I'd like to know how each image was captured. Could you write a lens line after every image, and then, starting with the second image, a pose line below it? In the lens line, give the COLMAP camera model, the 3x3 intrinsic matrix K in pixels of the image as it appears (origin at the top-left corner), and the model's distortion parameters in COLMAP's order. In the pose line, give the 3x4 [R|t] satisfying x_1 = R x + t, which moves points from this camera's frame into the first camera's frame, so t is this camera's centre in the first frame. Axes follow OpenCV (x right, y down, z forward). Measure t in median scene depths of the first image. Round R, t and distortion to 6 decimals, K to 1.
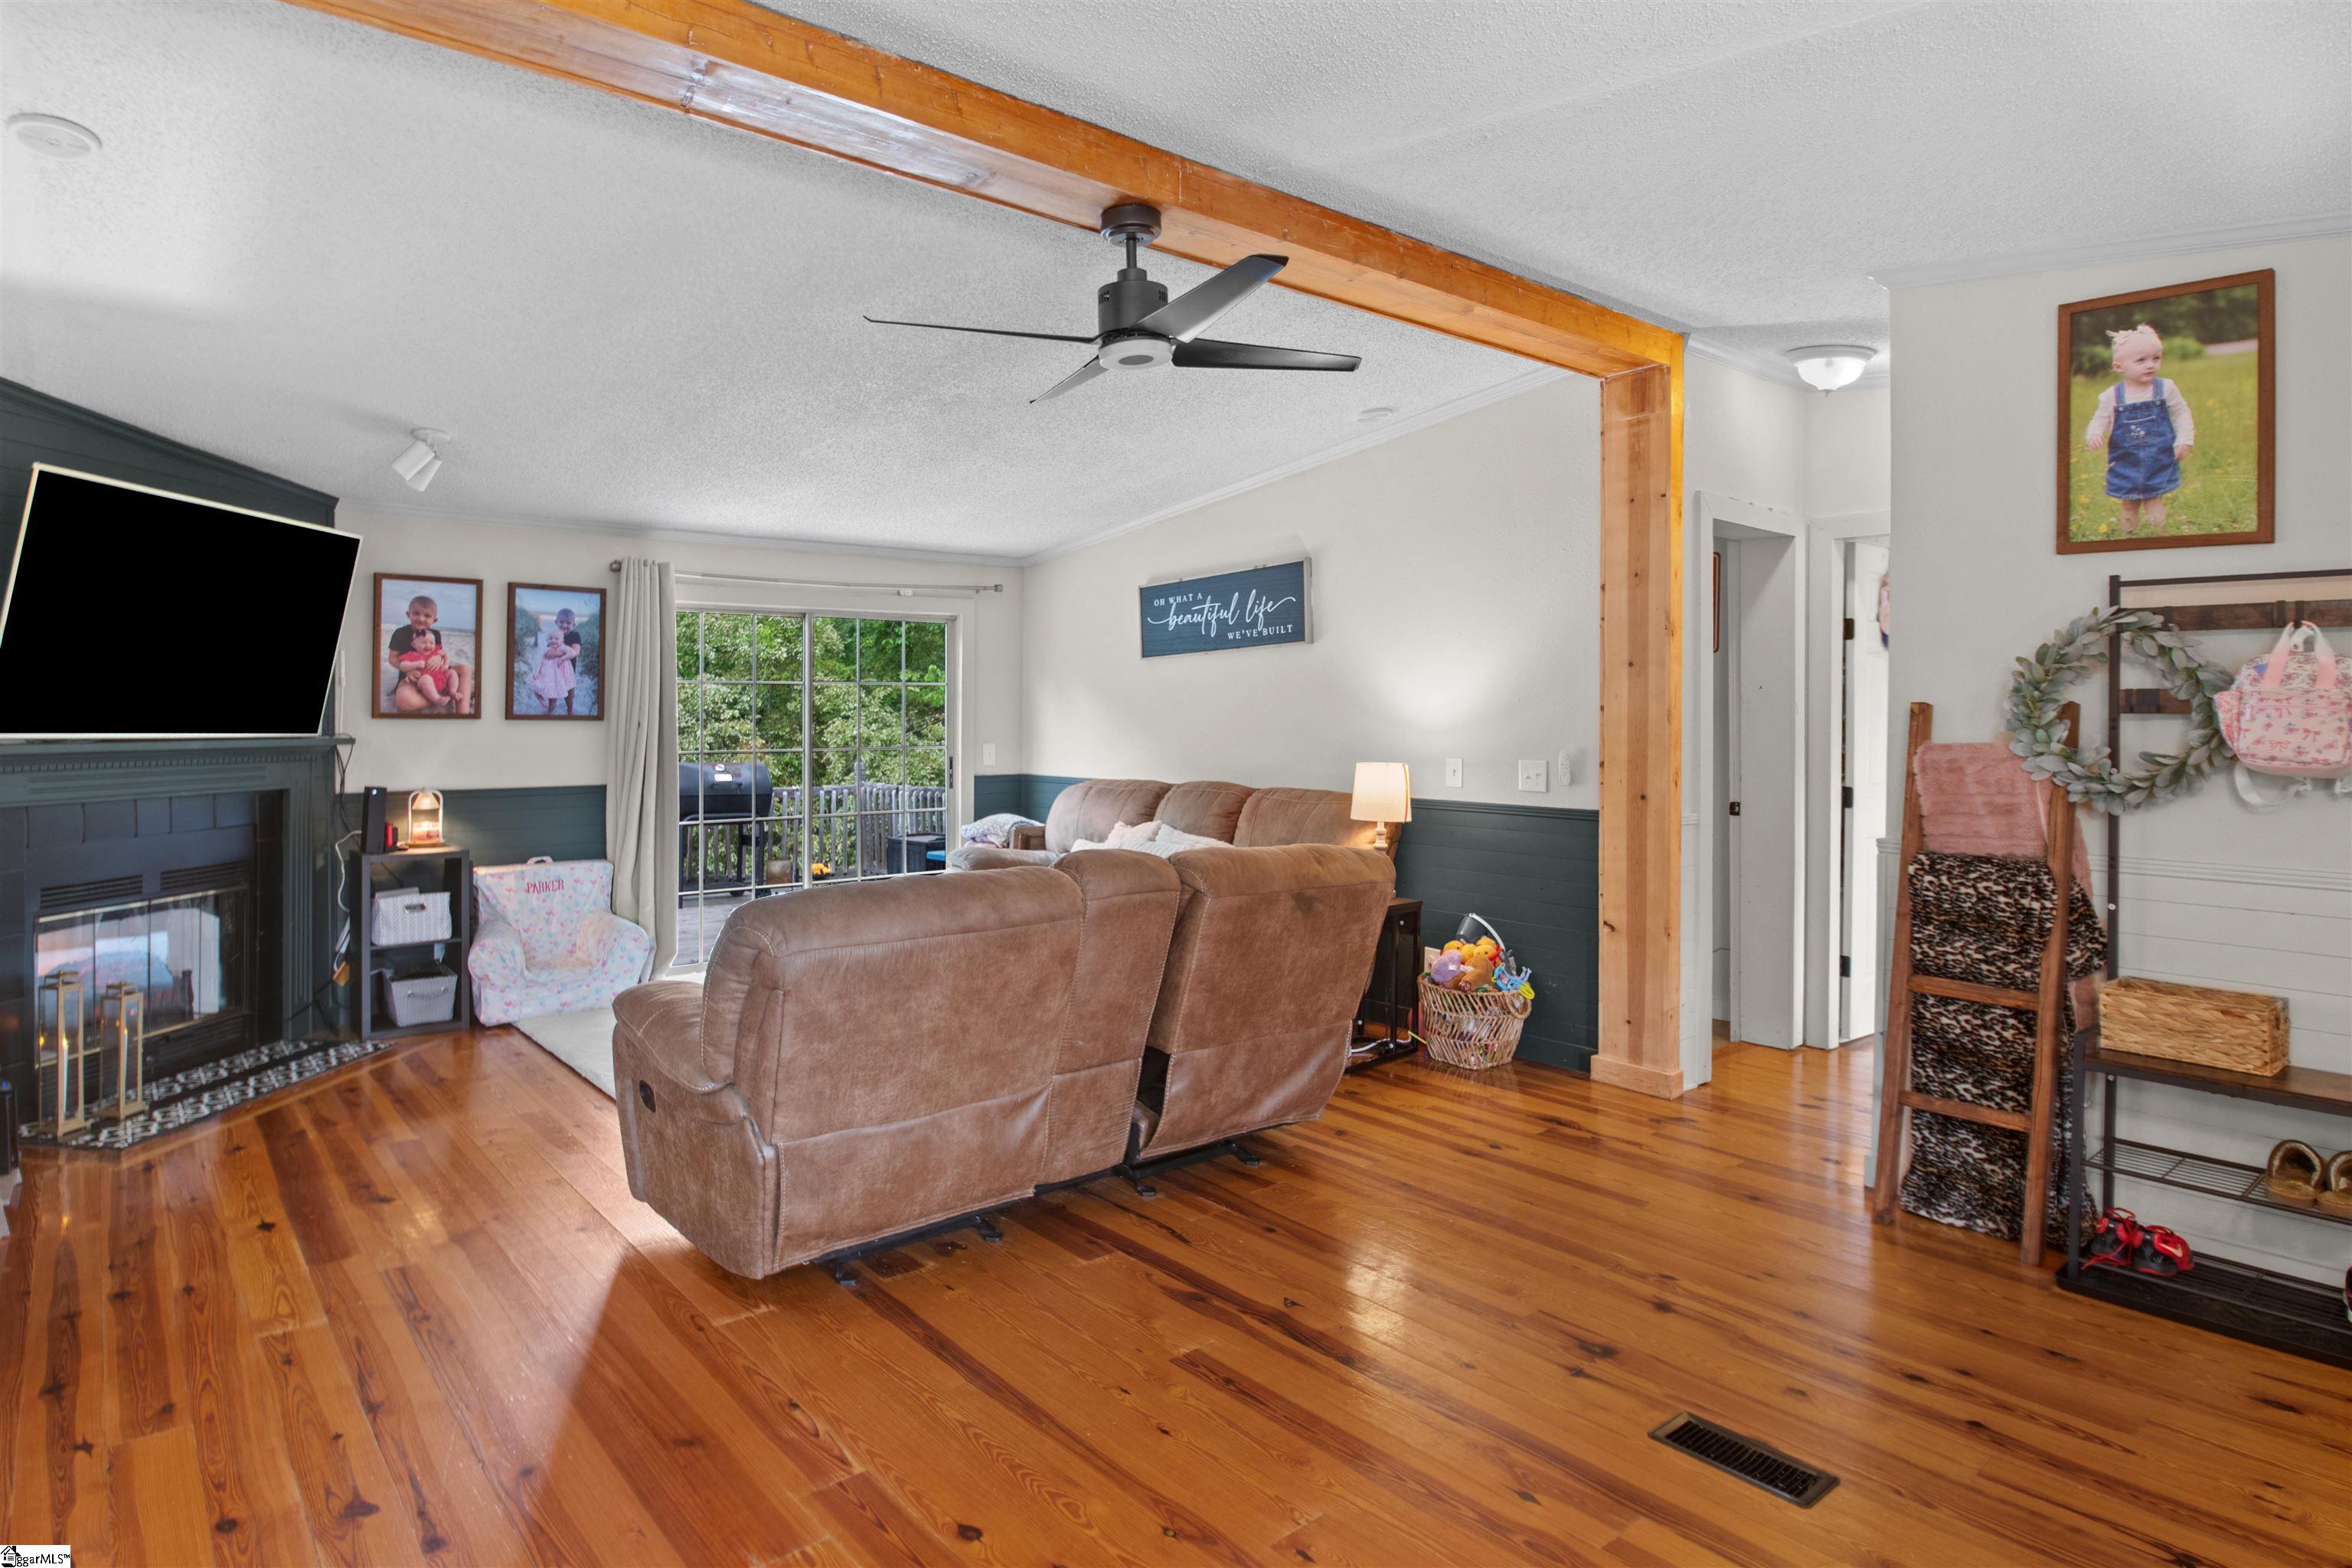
lens RADIAL K [[1279.5, 0, 1134.1], [0, 1279.5, 697.1], [0, 0, 1]] dist [-0.030599, -0.000839]
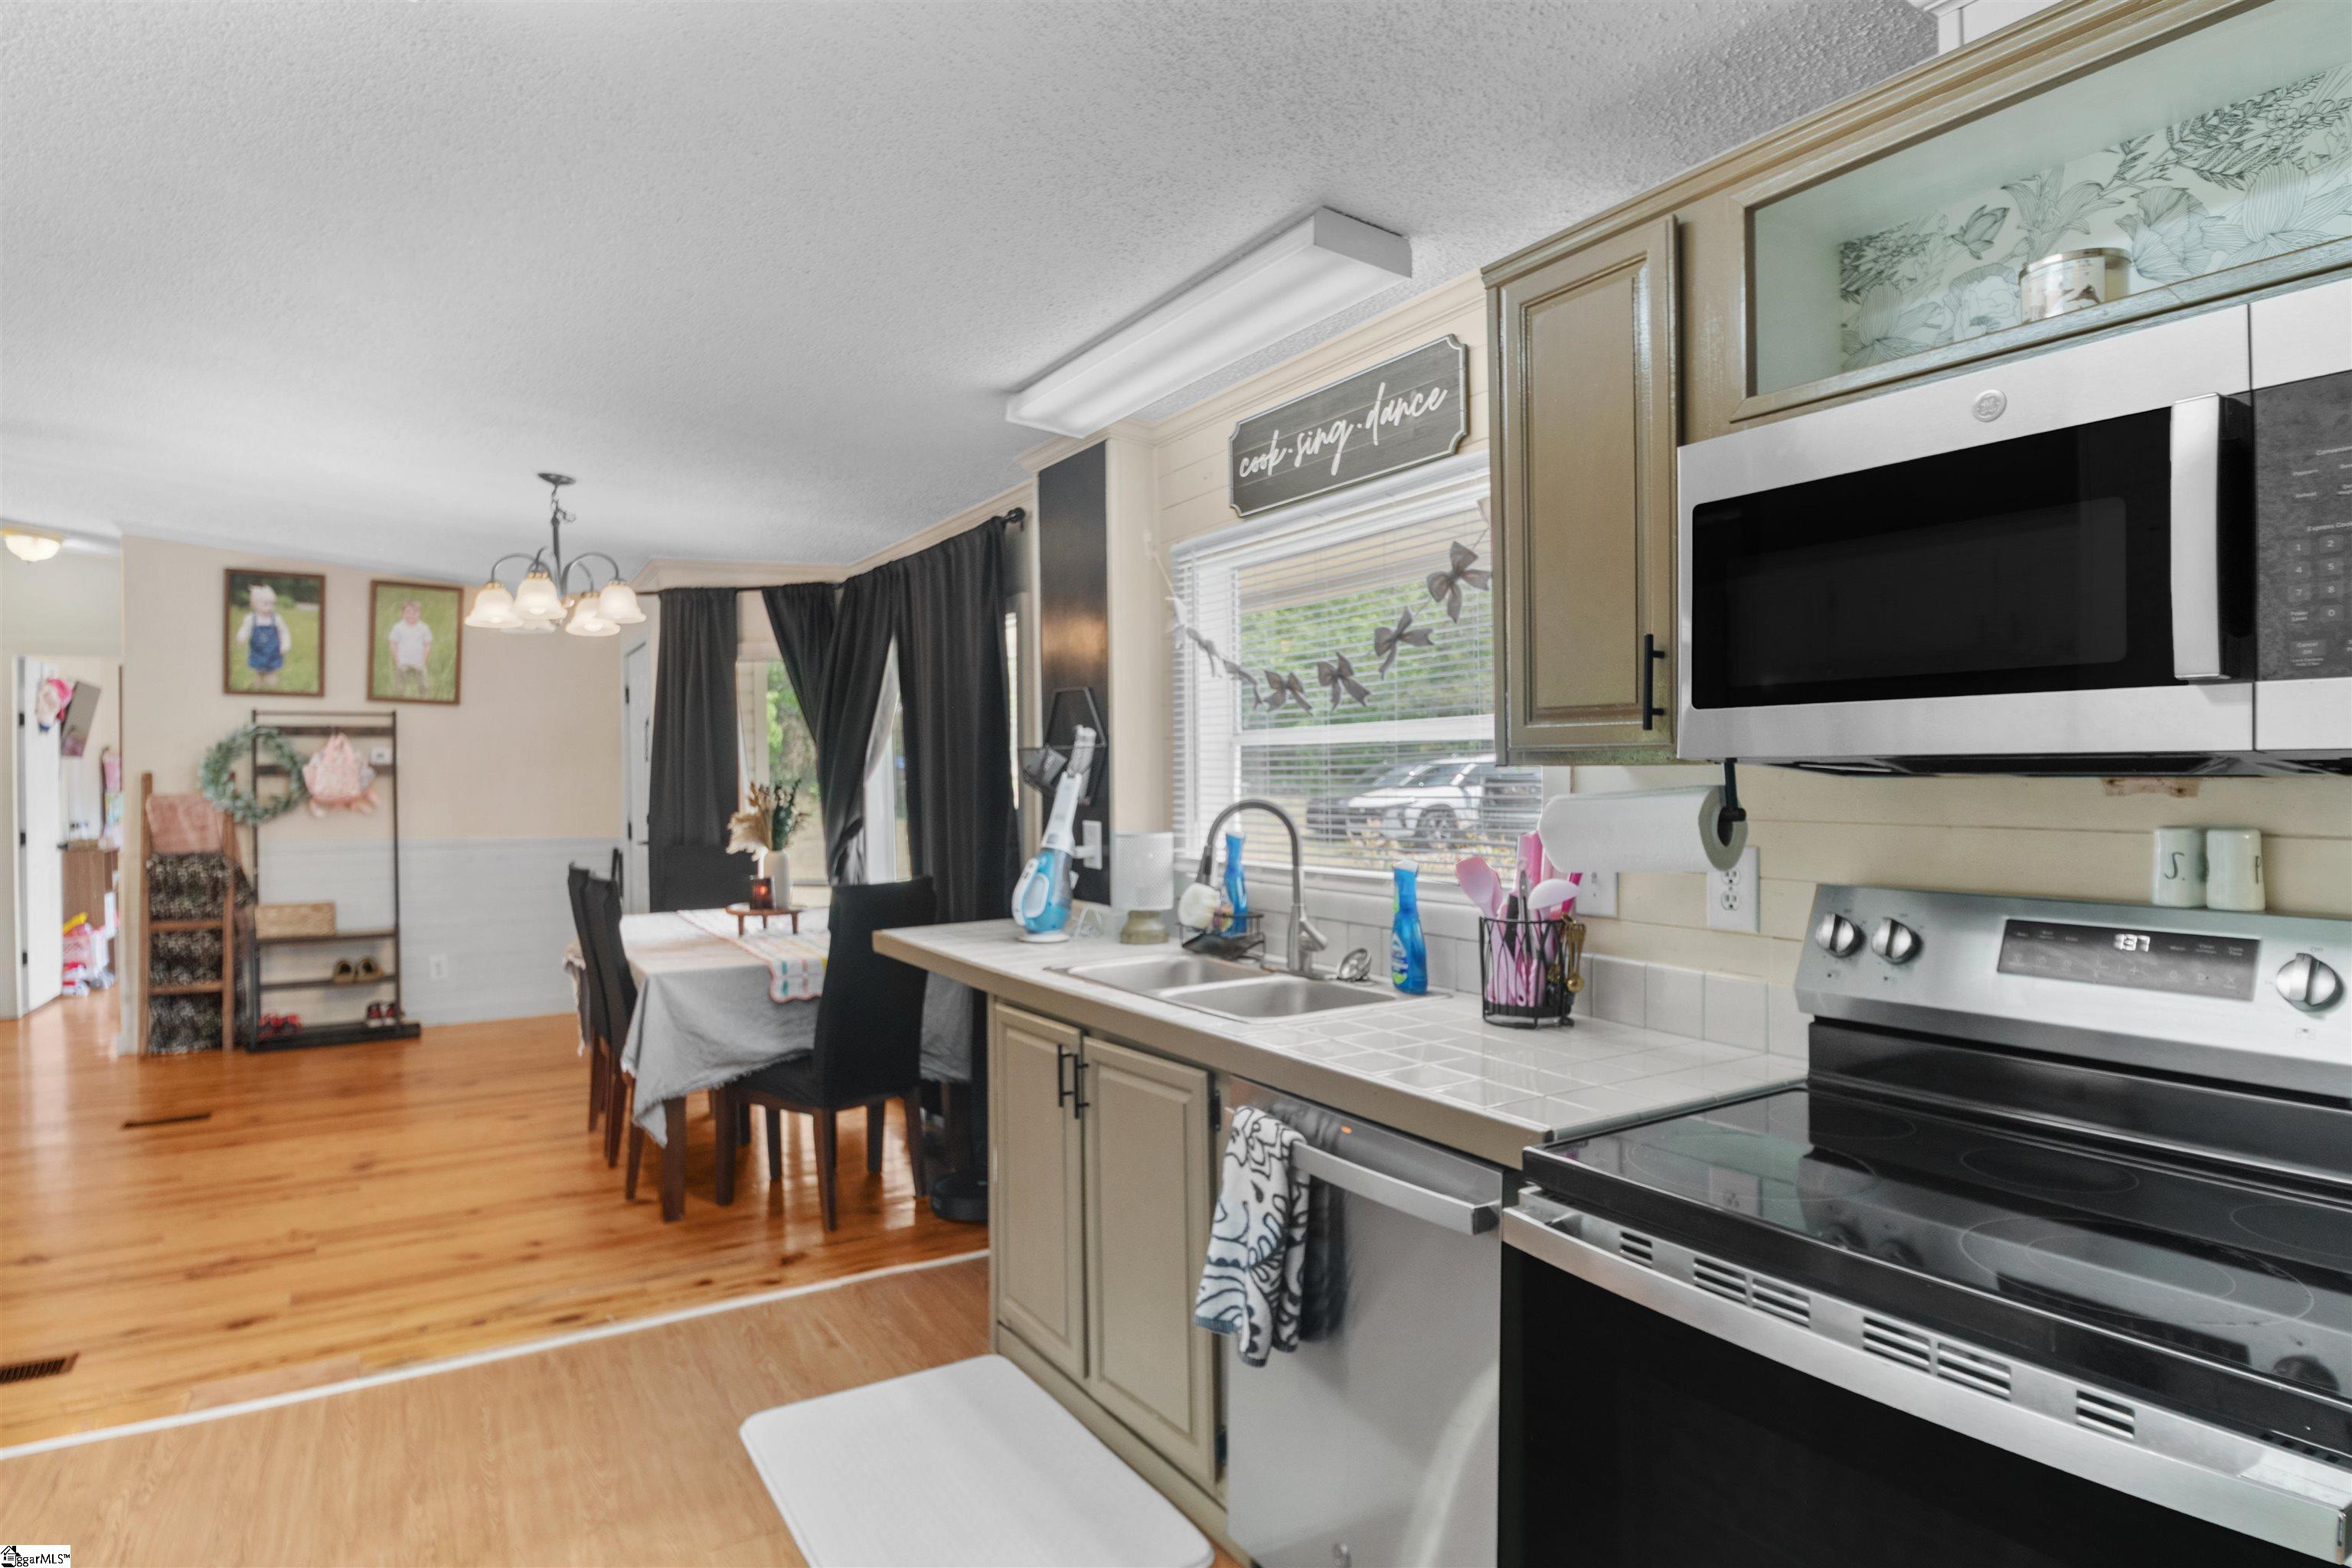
lens RADIAL K [[1234.5, 0, 1176.0], [0, 1234.5, 784.0], [0, 0, 1]] dist [-0.004684, -0.027311]
pose [[0.123878, -0.018120, 0.992132, -0.933454], [0.003831, 0.999835, 0.017782, -0.003797], [-0.992290, 0.001599, 0.123927, -0.680939]]
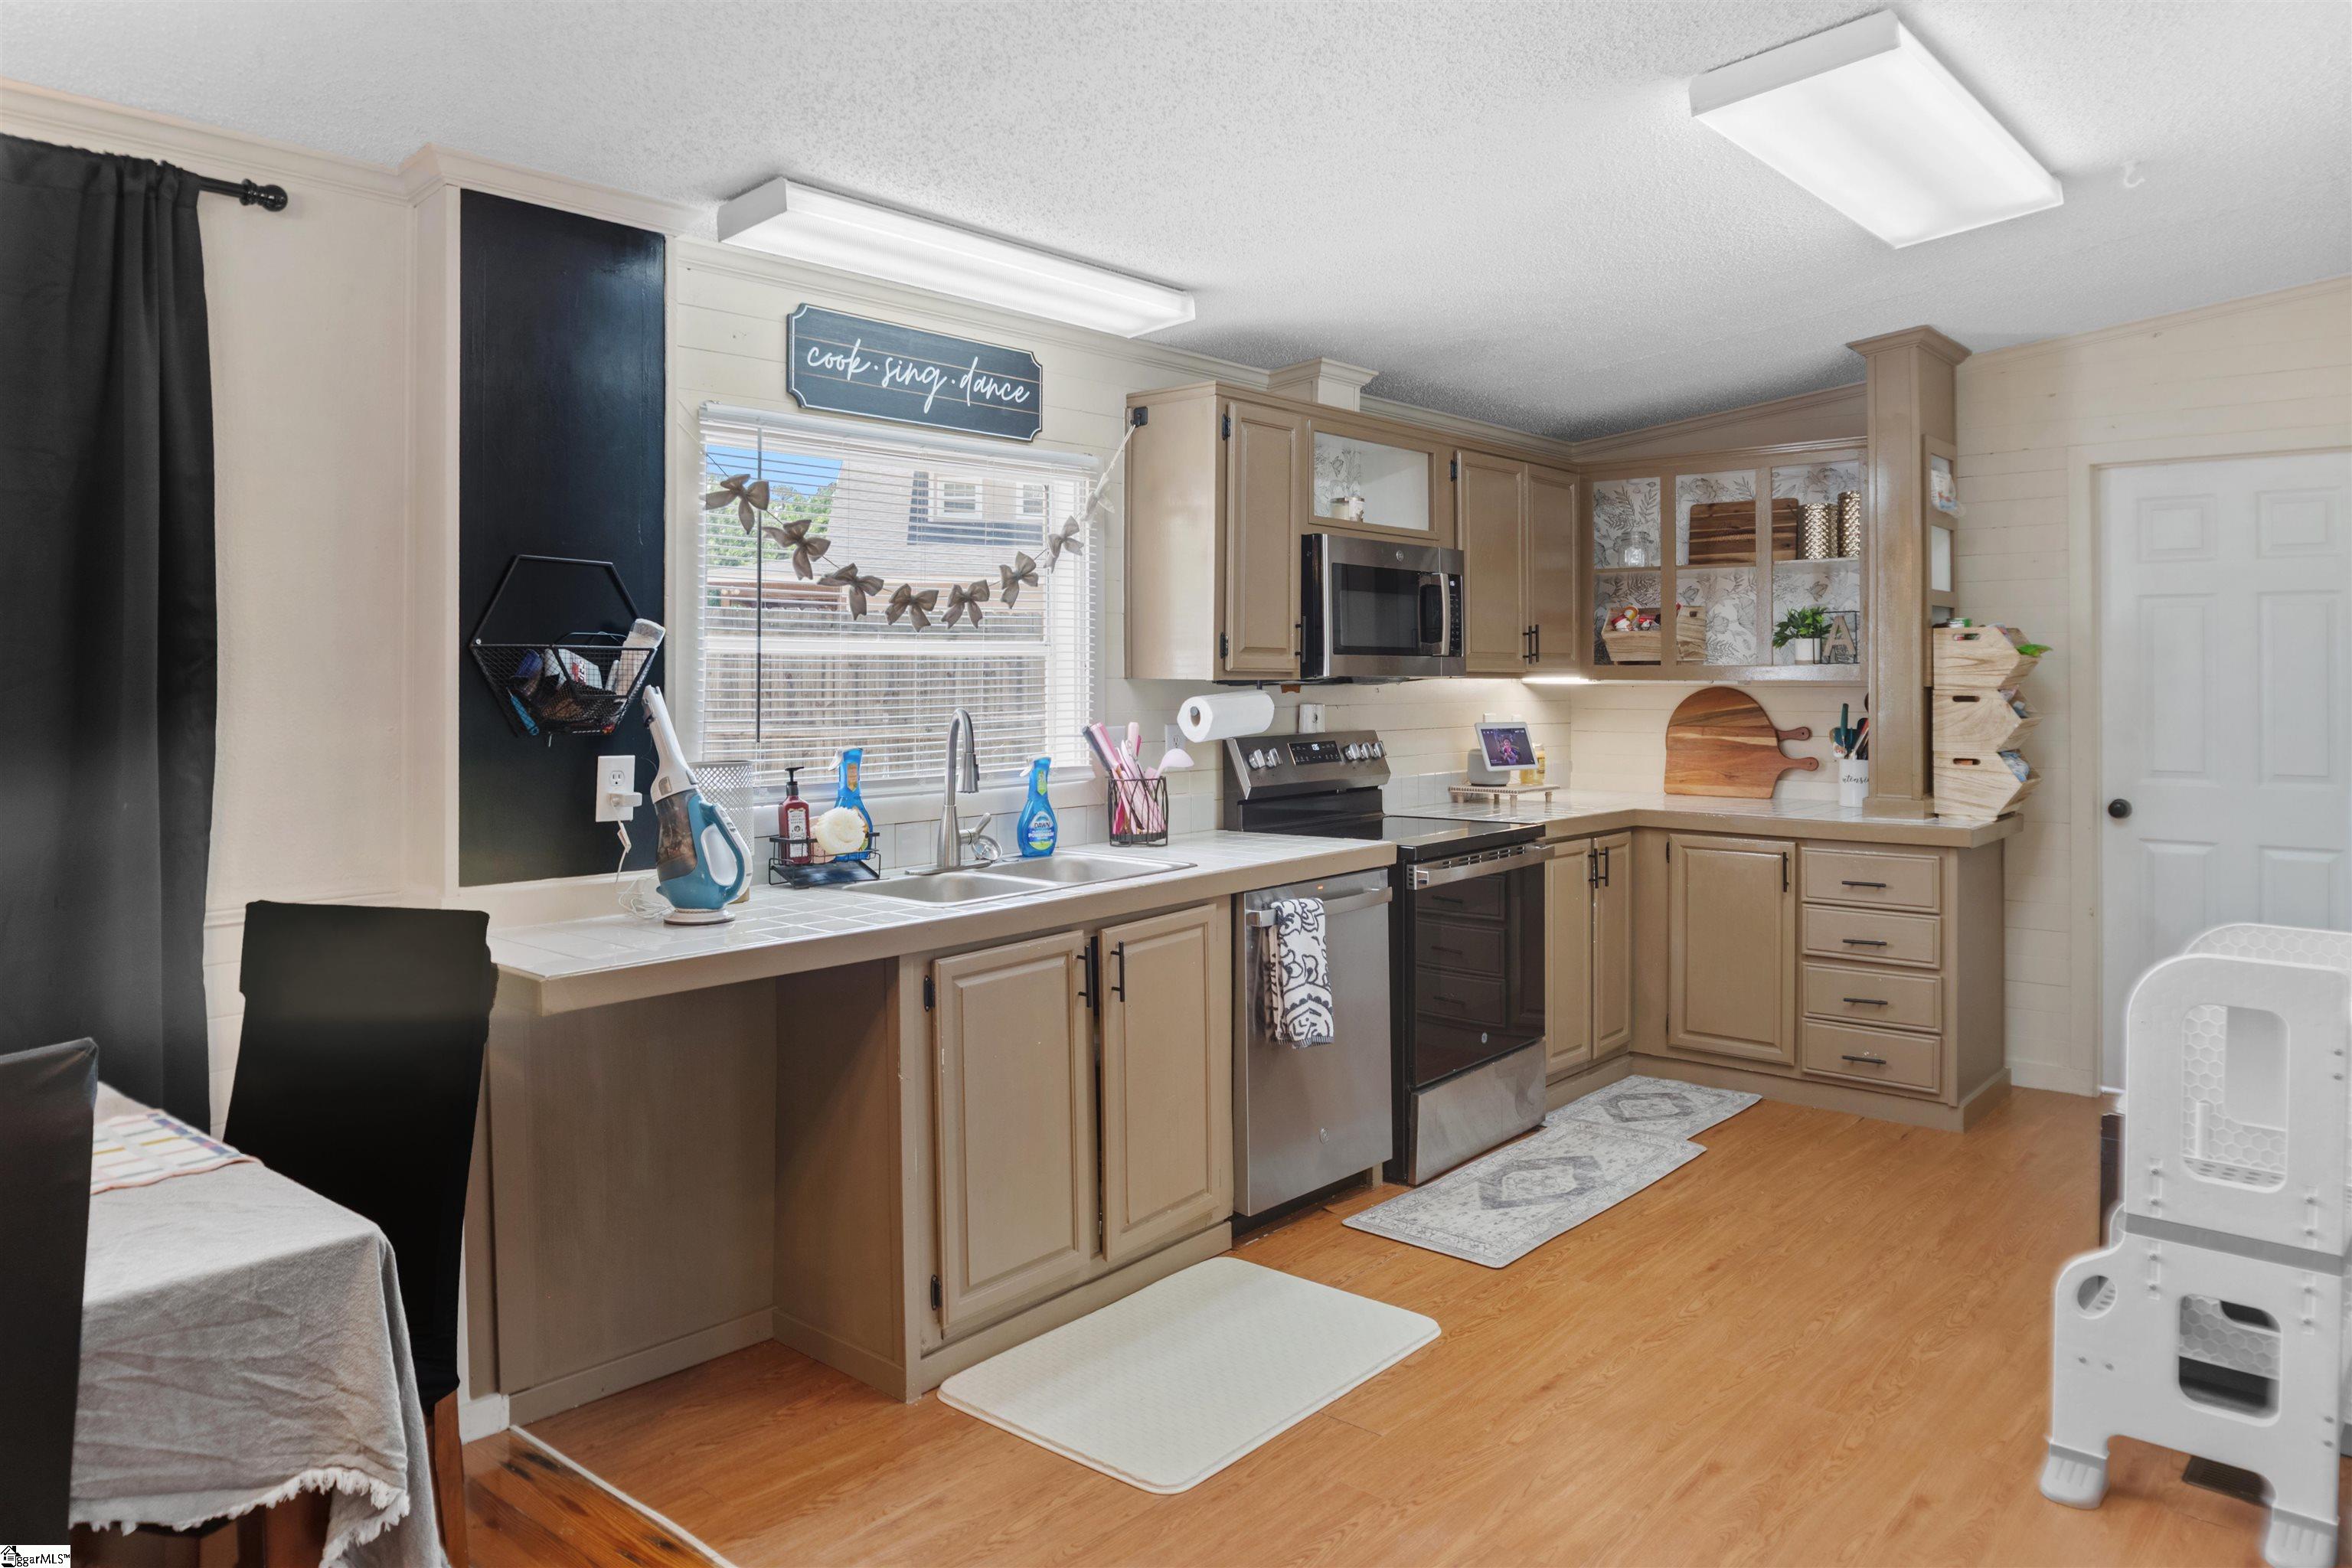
lens RADIAL K [[1607.7, 0, 1169.2], [0, 1607.7, 678.0], [0, 0, 1]] dist [-0.046331, -0.001985]
pose [[-0.984442, -0.001355, -0.175702, -0.075027], [-0.000218, 0.999979, -0.006492, 0.004569], [0.175707, -0.006352, -0.984422, 0.482930]]
